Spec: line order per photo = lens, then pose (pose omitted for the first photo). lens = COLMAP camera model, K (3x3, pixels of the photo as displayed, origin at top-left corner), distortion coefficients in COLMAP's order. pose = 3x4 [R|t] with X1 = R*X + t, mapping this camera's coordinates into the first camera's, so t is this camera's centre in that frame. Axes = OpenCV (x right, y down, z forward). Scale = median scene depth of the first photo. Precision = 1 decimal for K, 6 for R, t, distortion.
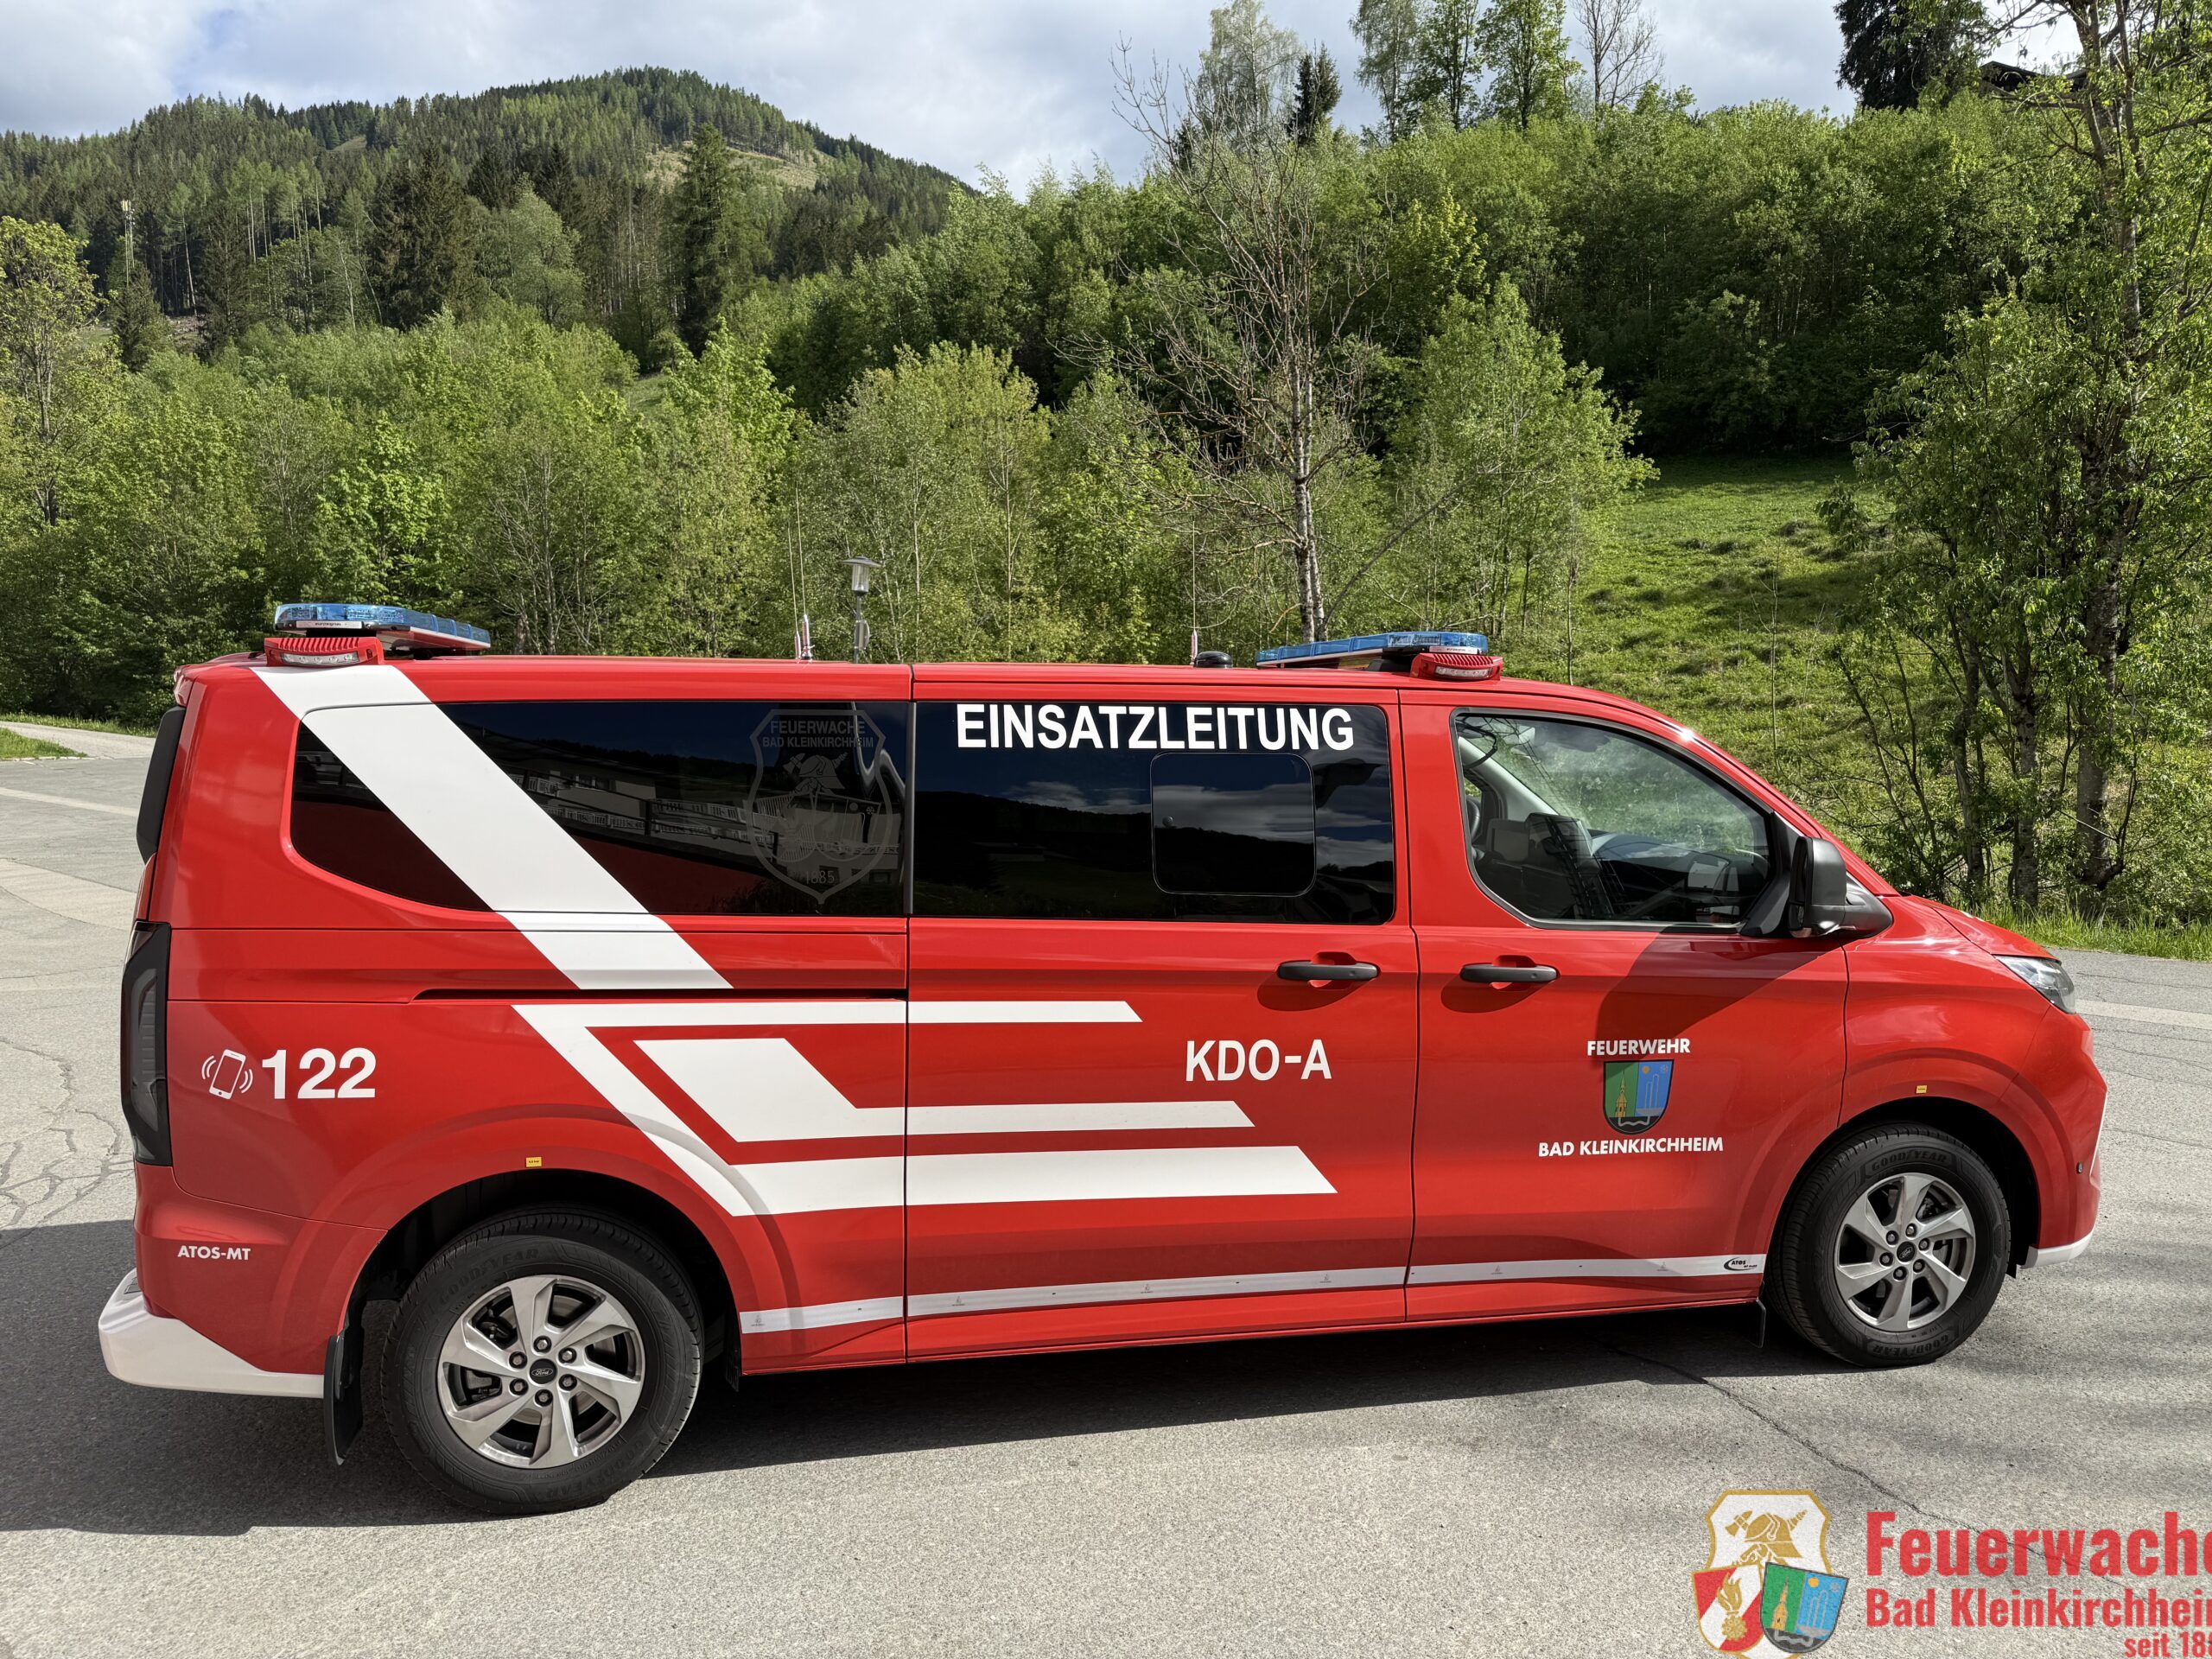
lens RADIAL K [[1561.1, 0, 1113.1], [0, 1561.1, 808.6], [0, 0, 1]] dist [0.030010, -0.032842]
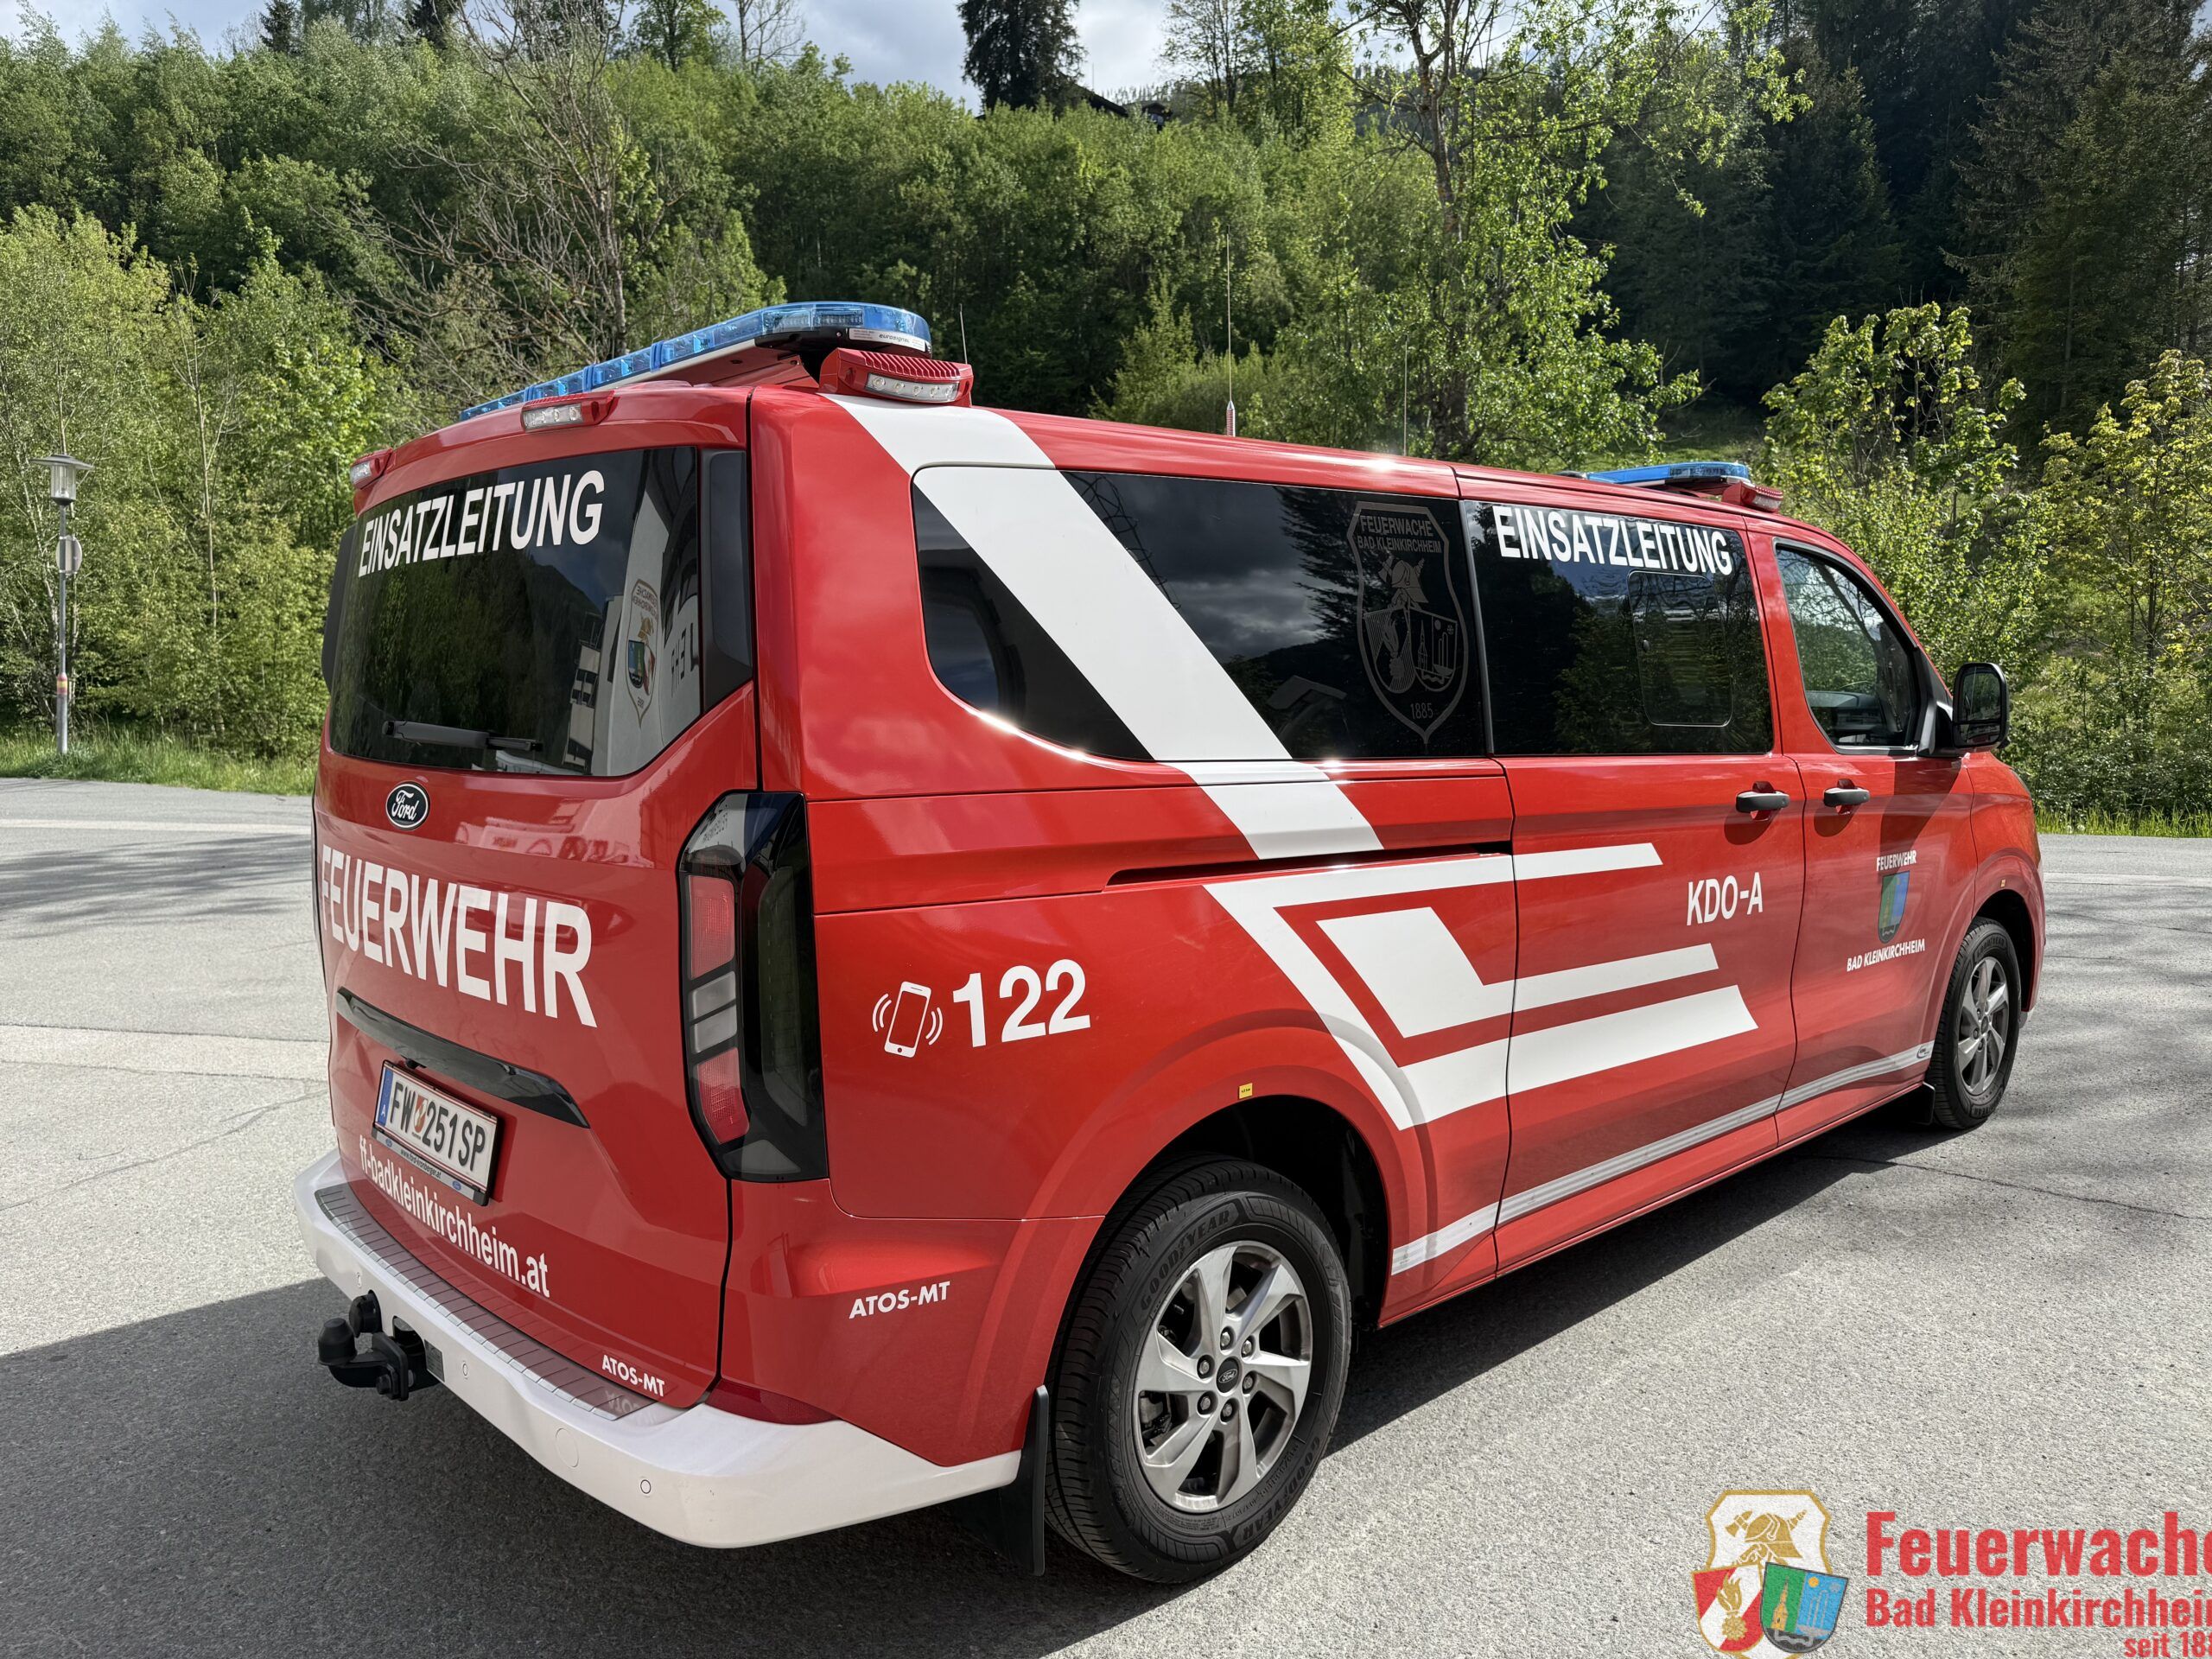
lens RADIAL K [[1561.1, 0, 1093.7], [0, 1561.1, 815.7], [0, 0, 1]] dist [0.030010, -0.032842]
pose [[0.868826, -0.060337, 0.491427, -0.646110], [0.045175, 0.998067, 0.042674, 0.049677], [-0.493052, -0.014877, 0.869873, 0.327040]]
